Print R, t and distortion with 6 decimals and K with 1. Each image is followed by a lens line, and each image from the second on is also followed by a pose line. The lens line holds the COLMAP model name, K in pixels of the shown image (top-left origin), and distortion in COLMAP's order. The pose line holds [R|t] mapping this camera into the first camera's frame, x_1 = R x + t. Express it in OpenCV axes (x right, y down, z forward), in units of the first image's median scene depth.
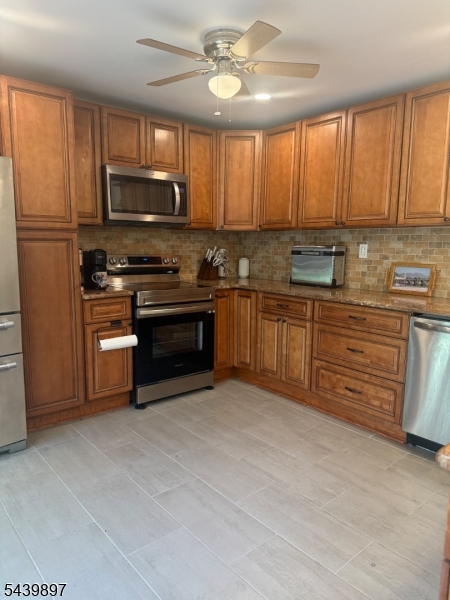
lens RADIAL K [[422.0, 0, 225.3], [0, 422.0, 312.7], [0, 0, 1]] dist [-0.014652, -0.027384]
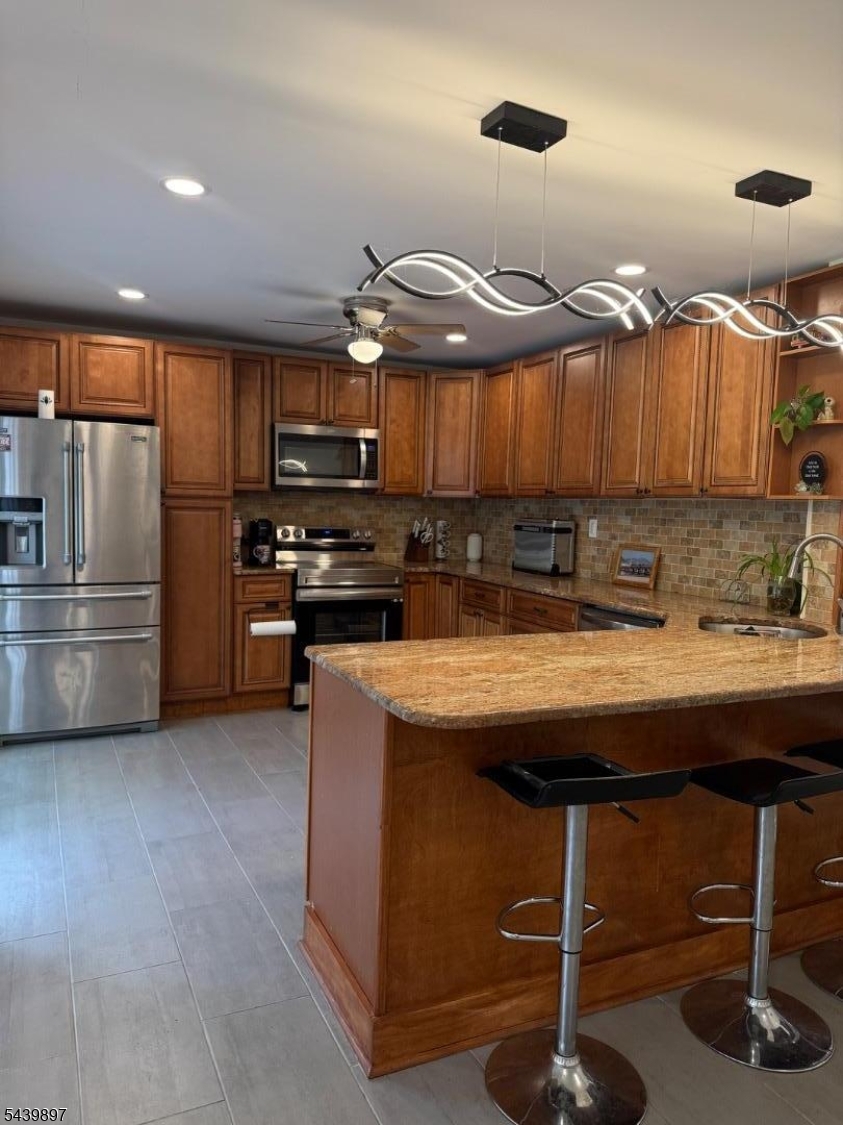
lens RADIAL K [[791.3, 0, 426.3], [0, 791.3, 584.2], [0, 0, 1]] dist [-0.014652, -0.027384]
pose [[0.967929, 0.040082, -0.248008, 0.432560], [-0.055969, 0.996785, -0.057340, 0.056138], [0.244912, 0.069382, 0.967060, -0.472748]]
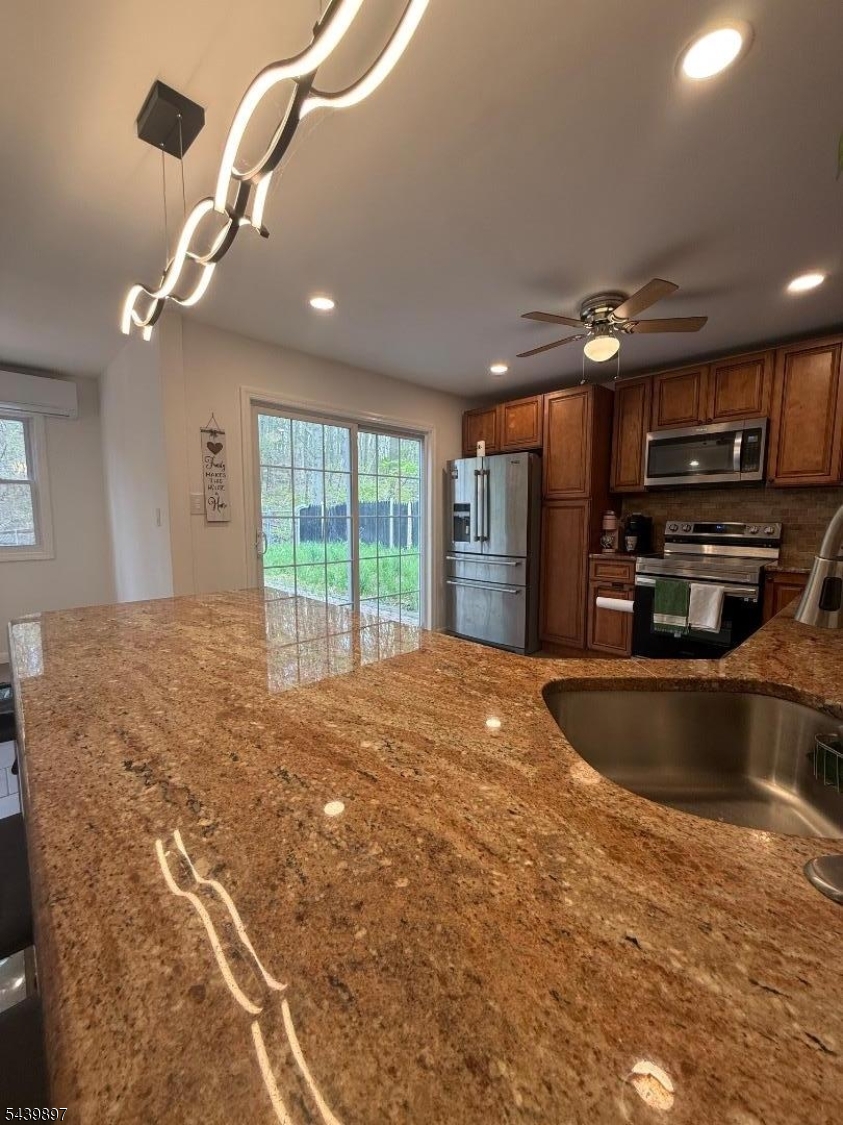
lens RADIAL K [[444.1, 0, 418.2], [0, 444.1, 555.5], [0, 0, 1]] dist [0.001848, 0.000104]
pose [[0.049523, 0.083056, -0.995314, 0.779825], [-0.158099, 0.984624, 0.074297, -0.049958], [0.986181, 0.153679, 0.061893, 0.427064]]
